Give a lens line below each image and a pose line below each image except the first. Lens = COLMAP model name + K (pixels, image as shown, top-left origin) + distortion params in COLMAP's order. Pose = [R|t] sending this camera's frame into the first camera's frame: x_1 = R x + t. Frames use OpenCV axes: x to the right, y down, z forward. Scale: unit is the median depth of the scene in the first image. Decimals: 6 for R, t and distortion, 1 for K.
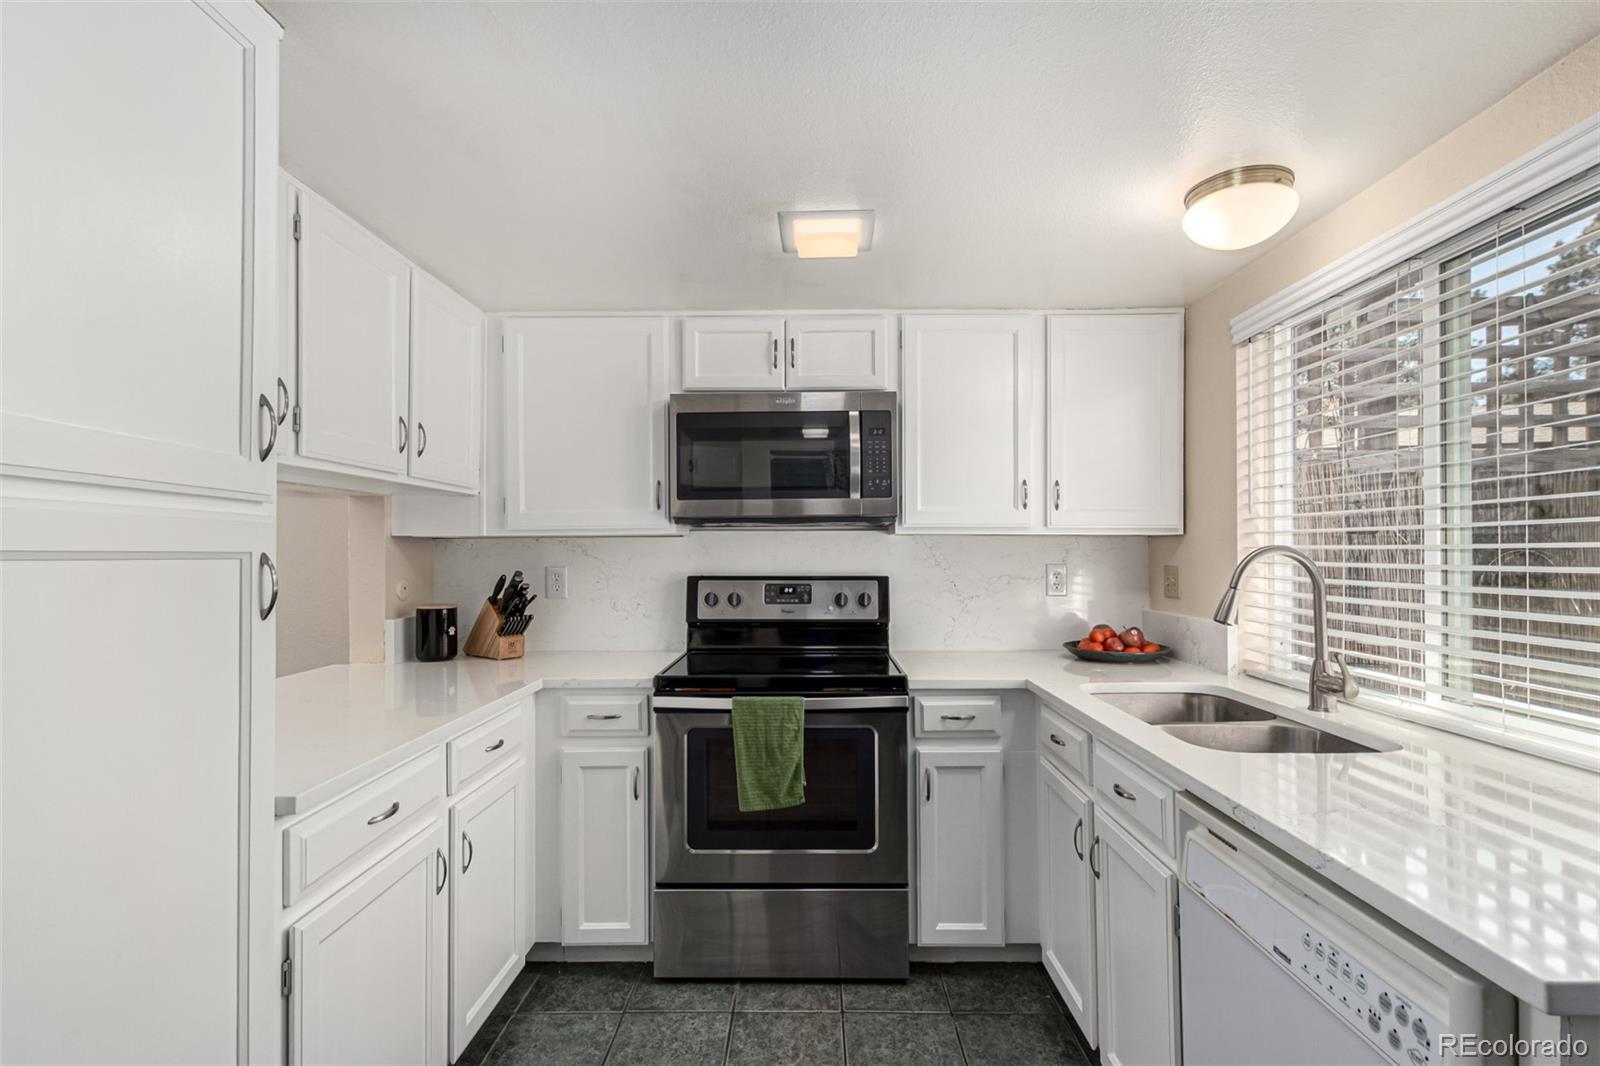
lens RADIAL K [[749.5, 0, 801.4], [0, 749.5, 538.6], [0, 0, 1]] dist [0.005512, 0.000671]
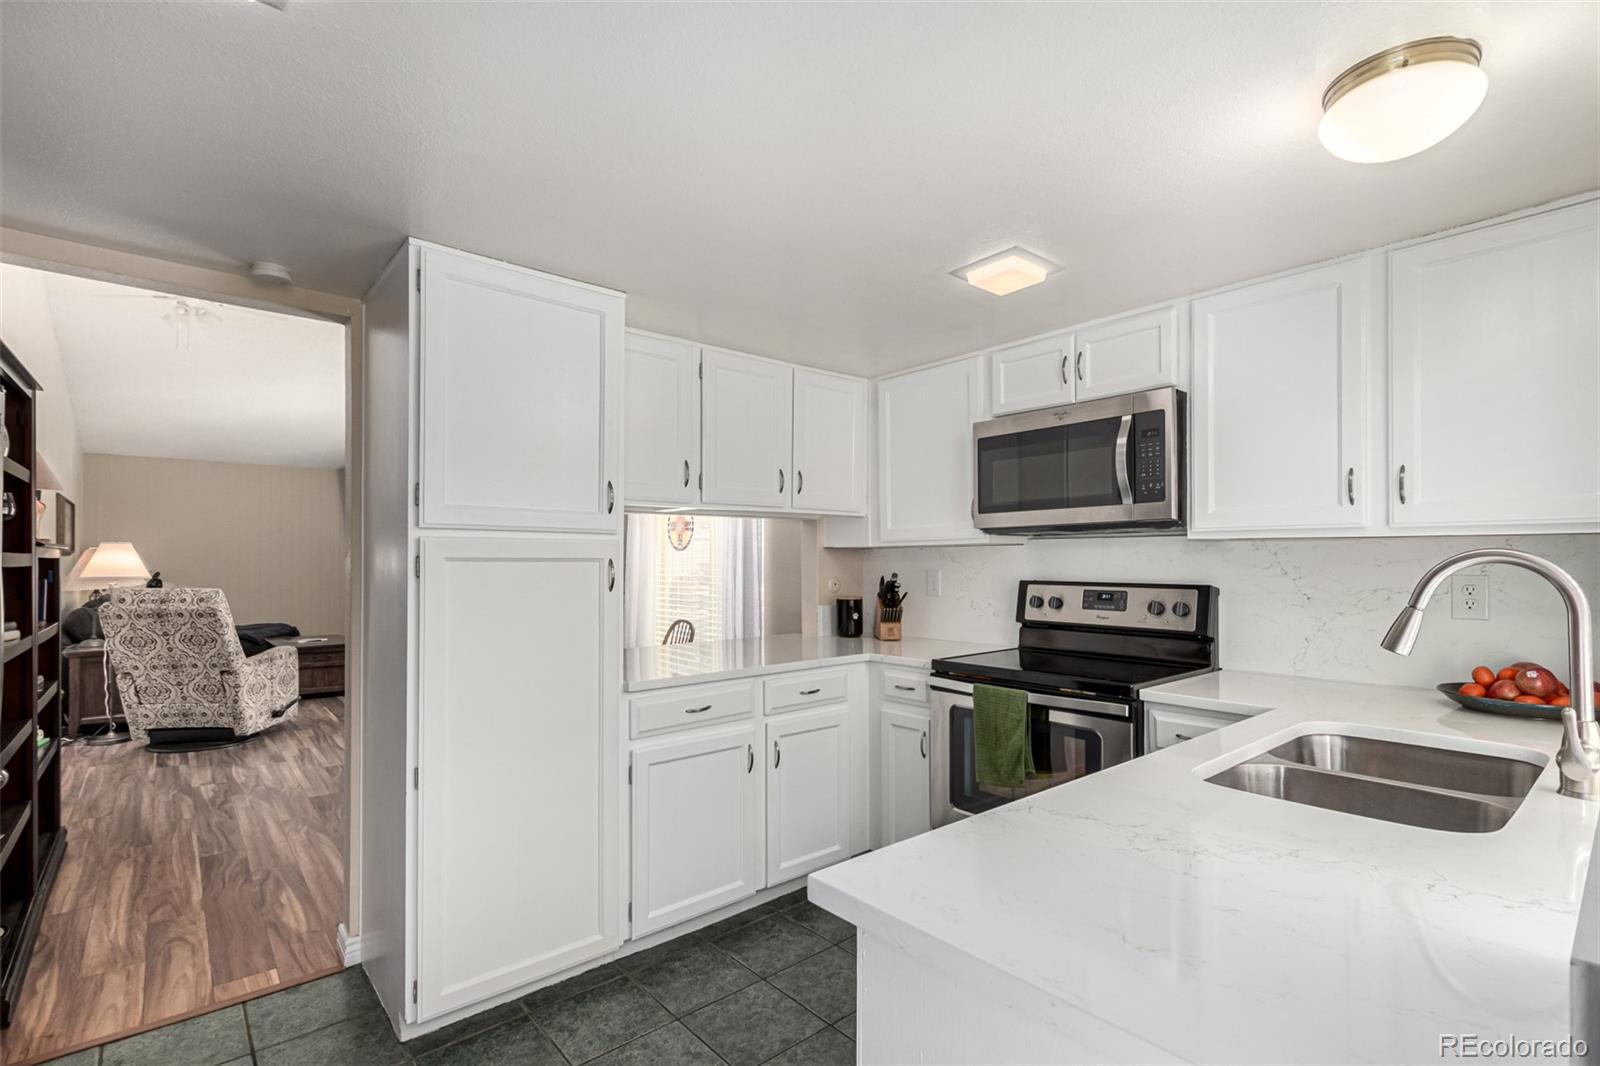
lens RADIAL K [[749.5, 0, 799.4], [0, 749.5, 548.7], [0, 0, 1]] dist [0.005512, 0.000671]
pose [[0.650660, -0.009914, -0.759304, 0.518417], [0.013684, 0.999905, -0.001329, 0.000412], [0.759245, -0.009525, 0.650735, 0.031407]]
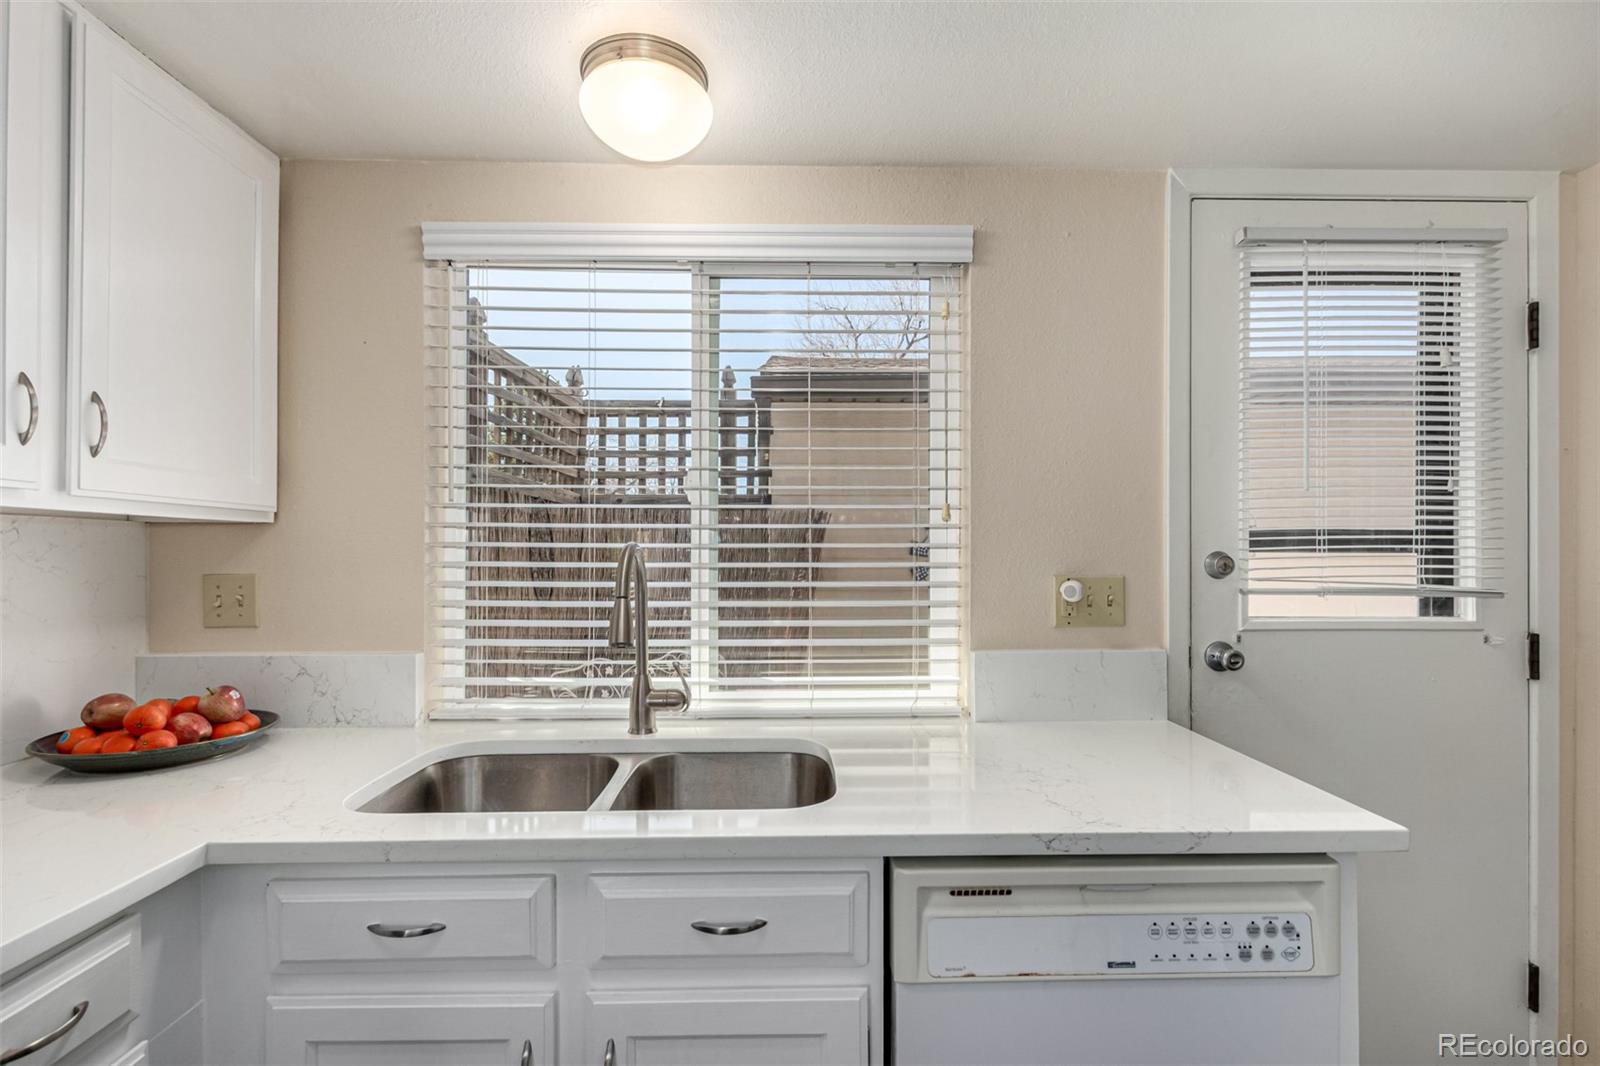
lens RADIAL K [[749.5, 0, 800.3], [0, 749.5, 553.7], [0, 0, 1]] dist [0.005512, 0.000671]
pose [[-0.036729, -0.000770, 0.999325, -0.124334], [-0.016564, 0.999863, 0.000162, 0.013276], [-0.999188, -0.016547, -0.036736, 0.587530]]
